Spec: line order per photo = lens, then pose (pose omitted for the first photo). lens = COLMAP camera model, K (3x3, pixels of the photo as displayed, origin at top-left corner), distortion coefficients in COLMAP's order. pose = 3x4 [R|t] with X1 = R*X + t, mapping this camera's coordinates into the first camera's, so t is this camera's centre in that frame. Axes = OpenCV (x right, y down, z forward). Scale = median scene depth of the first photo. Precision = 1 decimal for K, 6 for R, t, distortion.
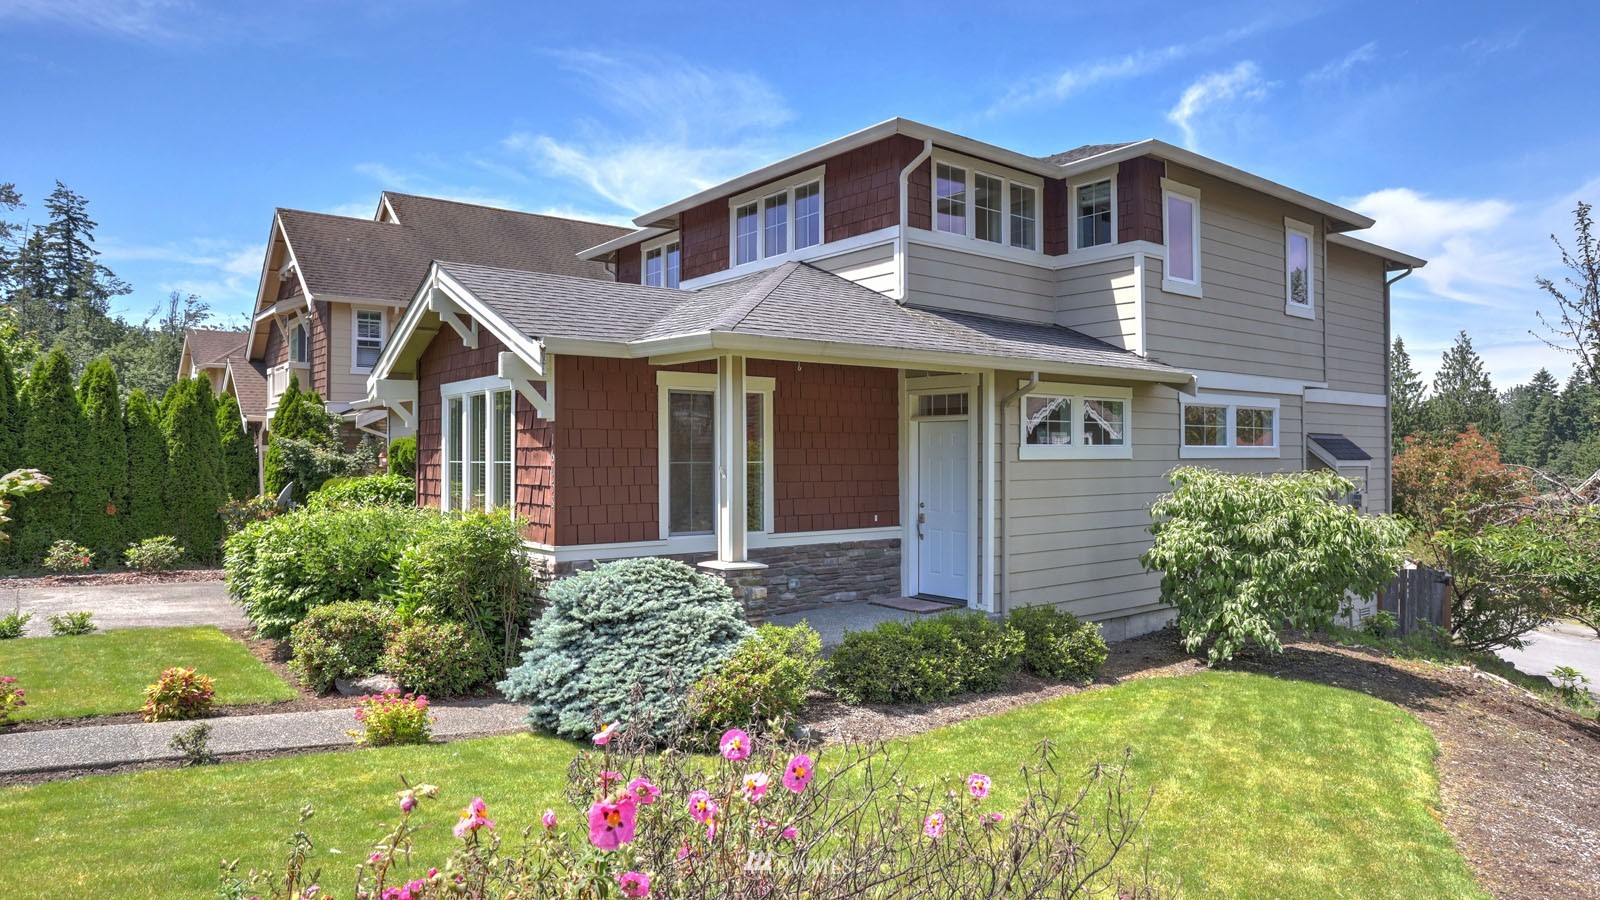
lens RADIAL K [[978.1, 0, 800.0], [0, 978.1, 450.0], [0, 0, 1]] dist [-0.024009, 0.001029]
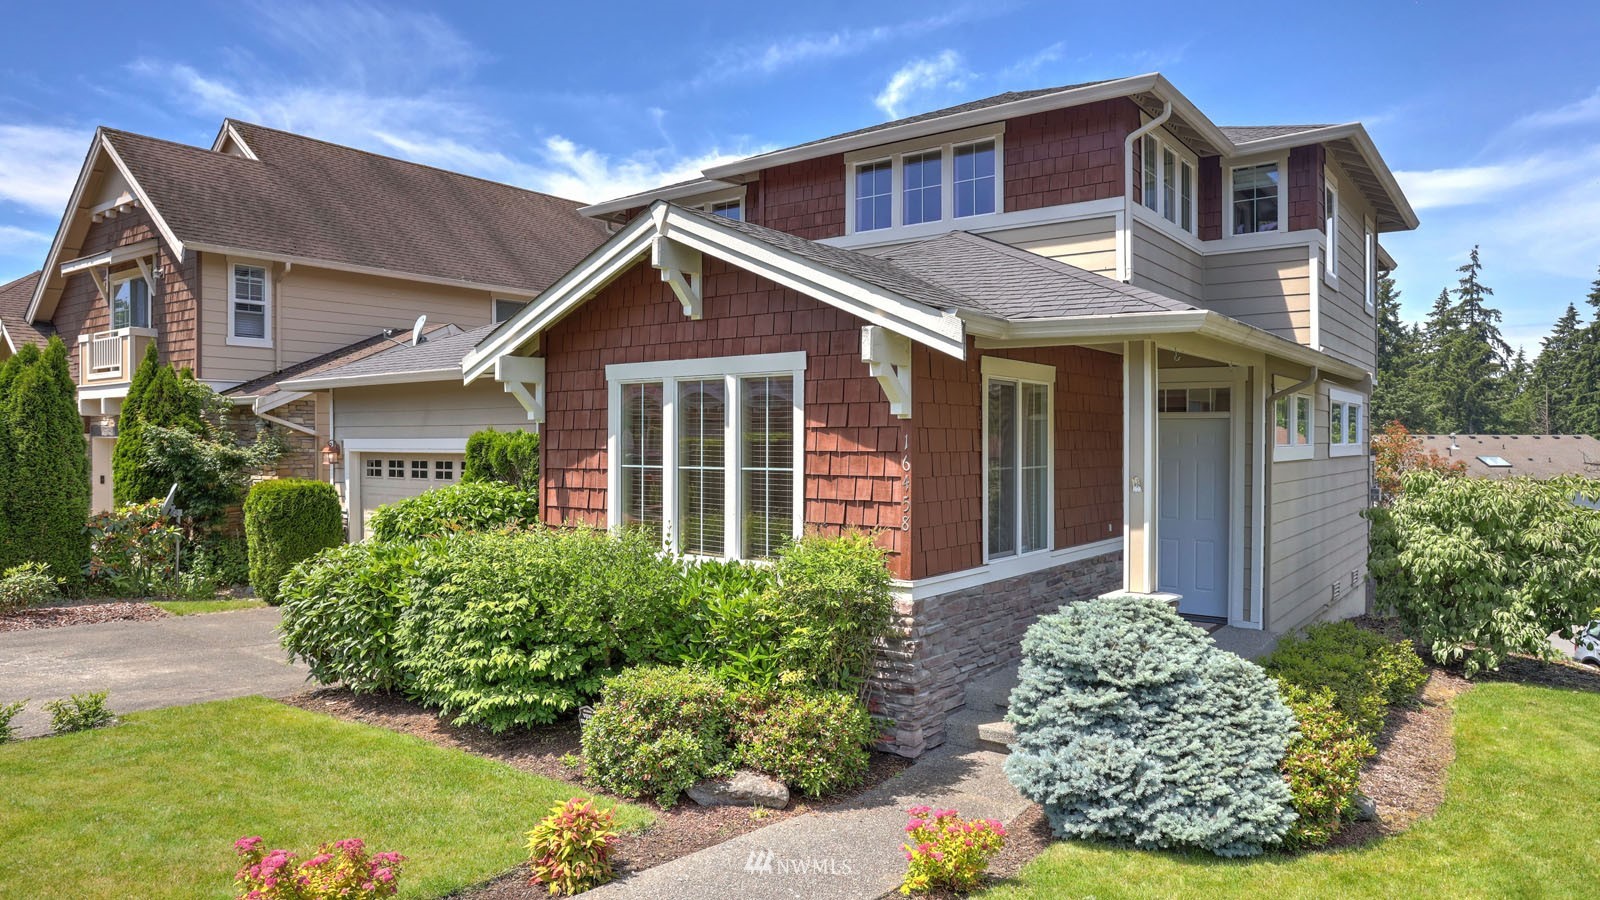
lens RADIAL K [[993.0, 0, 800.0], [0, 993.0, 450.0], [0, 0, 1]] dist [-0.014497, 0.002079]
pose [[0.967884, 0.000260, 0.251397, -0.390886], [-0.003979, 0.999890, 0.014286, -0.011399], [-0.251366, -0.014828, 0.967779, 0.192334]]
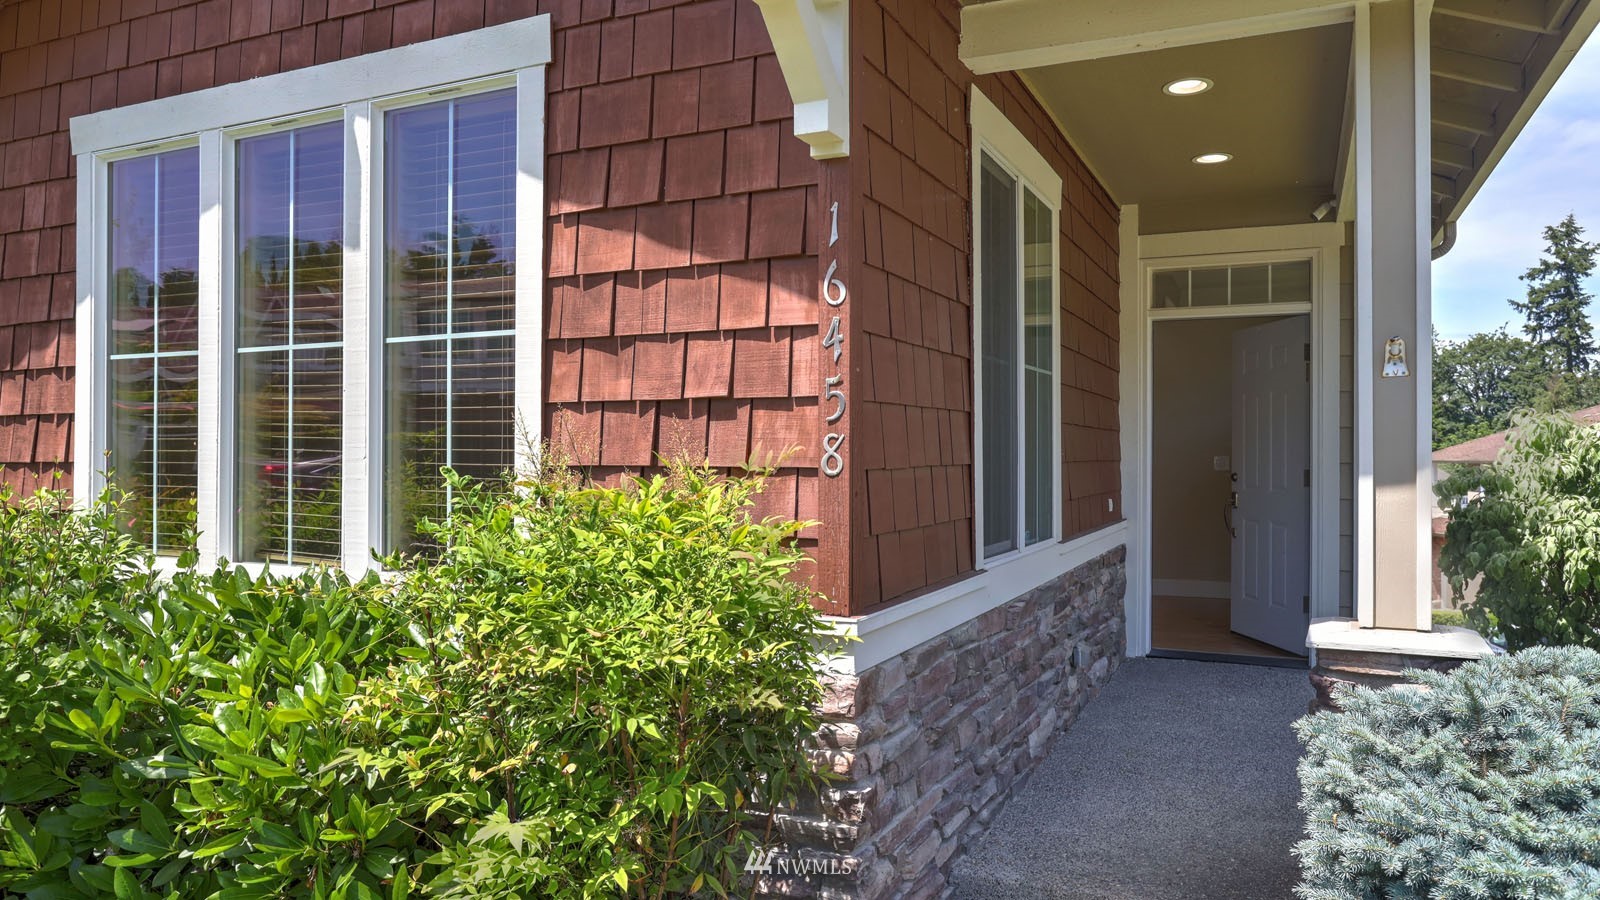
lens RADIAL K [[1100.9, 0, 800.0], [0, 1100.9, 450.0], [0, 0, 1]] dist [-0.027705, 0.002032]
pose [[0.897328, 0.000168, 0.441364, -0.291897], [-0.002646, 0.999984, 0.004999, 0.037142], [-0.441356, -0.005654, 0.897314, 0.535295]]
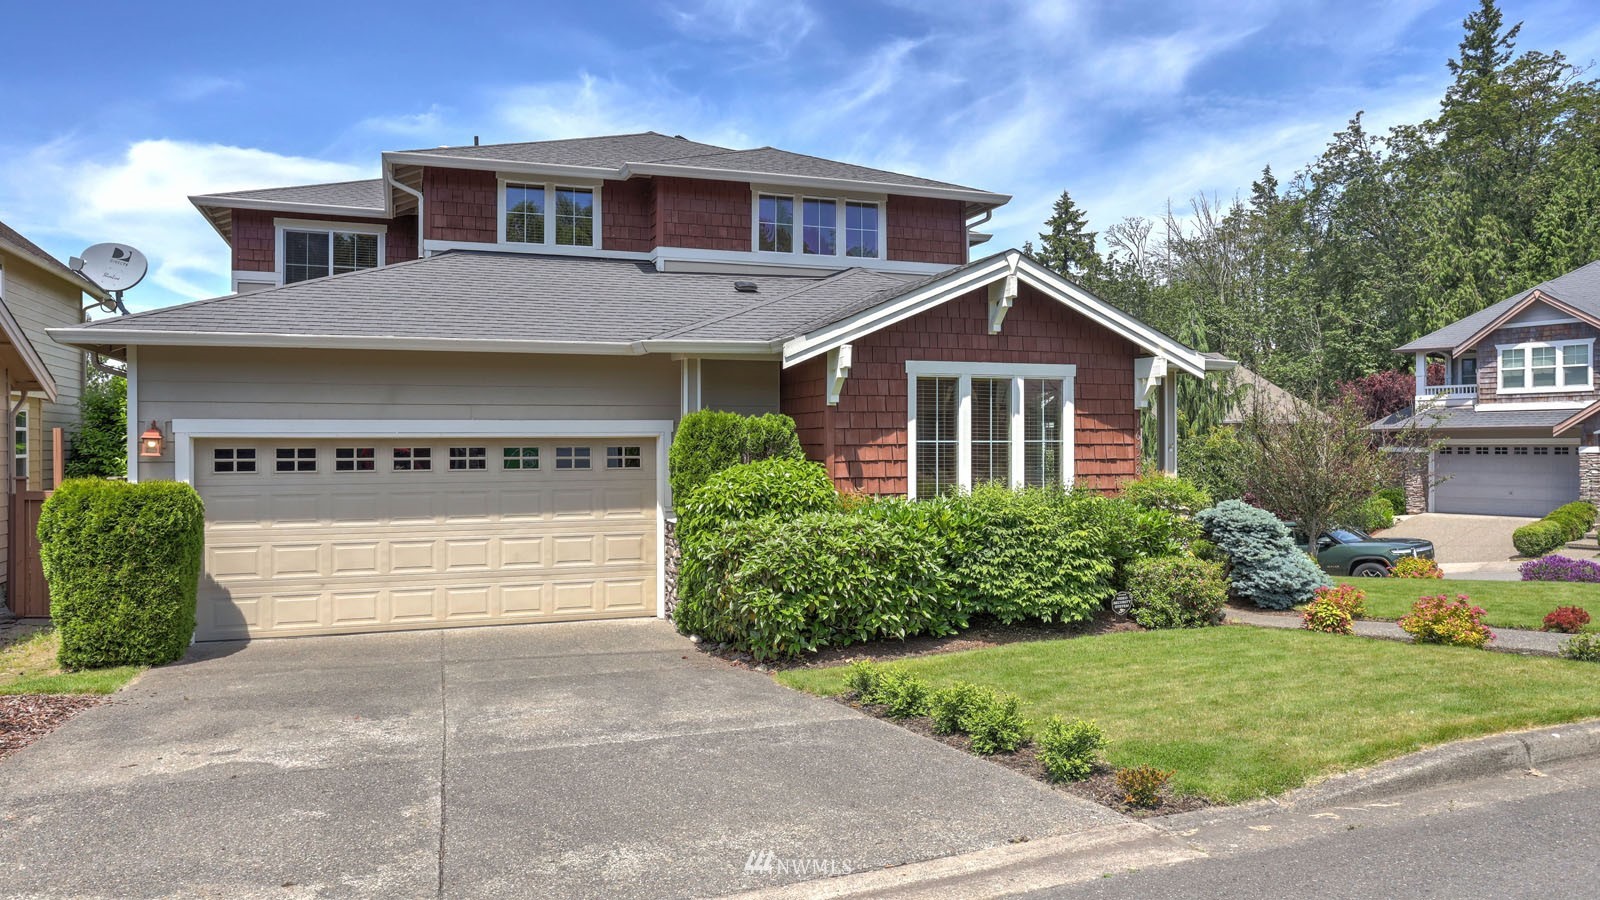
lens RADIAL K [[1100.9, 0, 800.0], [0, 1100.9, 450.0], [0, 0, 1]] dist [-0.027705, 0.002032]
pose [[0.321648, -0.002897, 0.946855, -1.331215], [-0.002552, 0.999989, 0.003927, 0.015151], [-0.946856, -0.003679, 0.321637, 0.702187]]
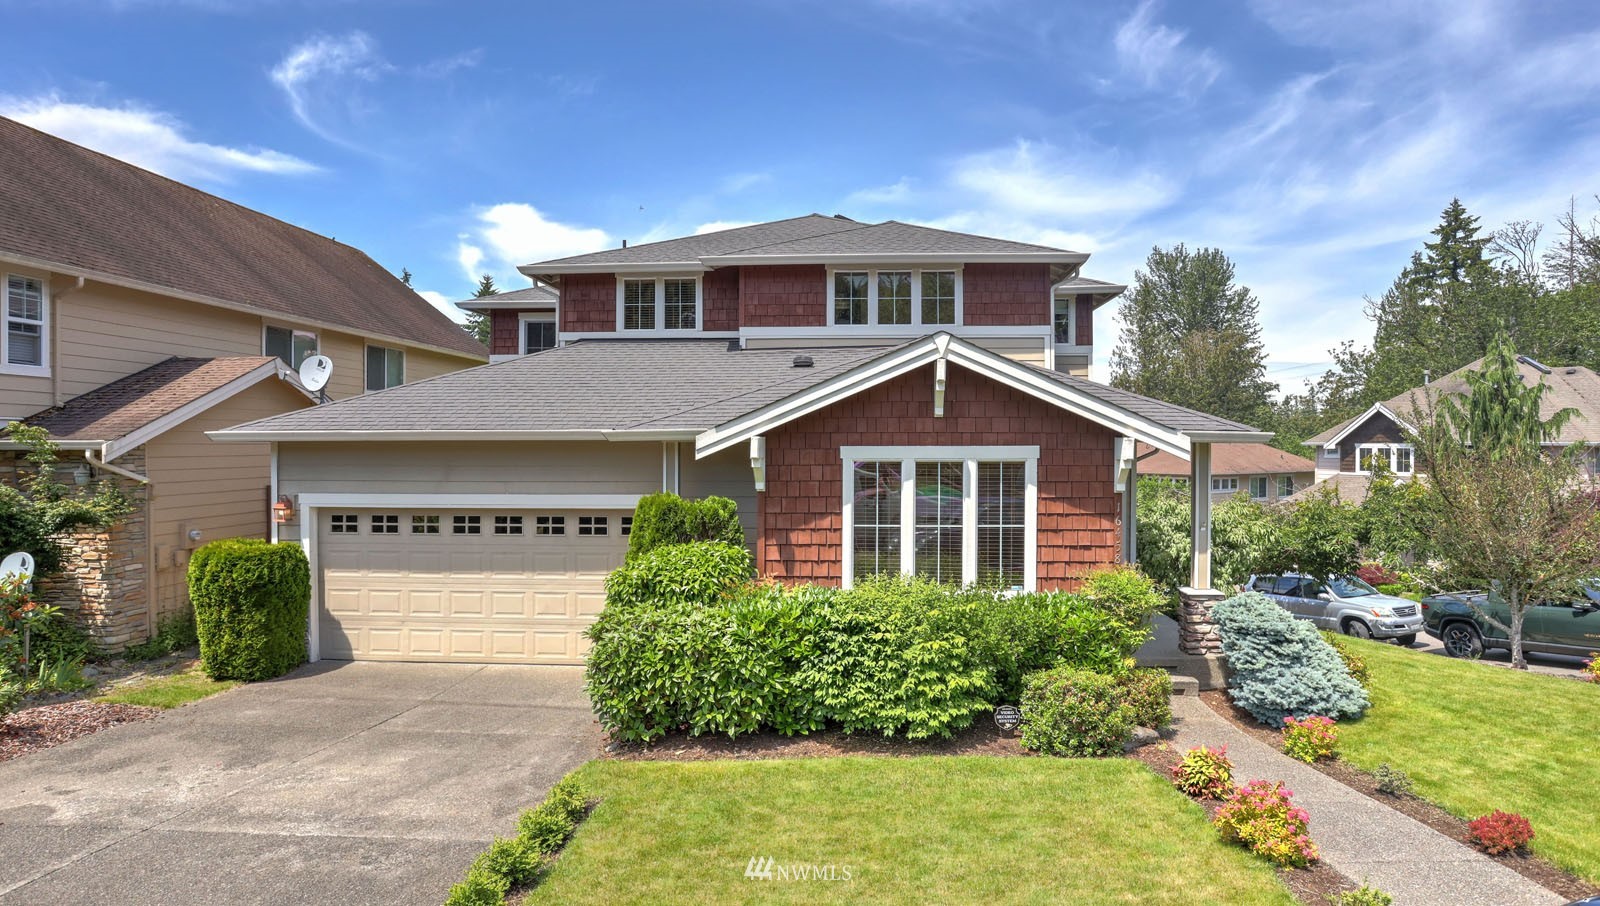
lens RADIAL K [[895.4, 0, 831.9], [0, 895.4, 453.0], [0, 0, 1]] dist [-0.077672, 0.059595]
pose [[0.663861, -0.007646, 0.747817, -0.969565], [-0.004506, 0.999889, 0.014223, -0.068338], [-0.747843, -0.012811, 0.663752, 0.391452]]
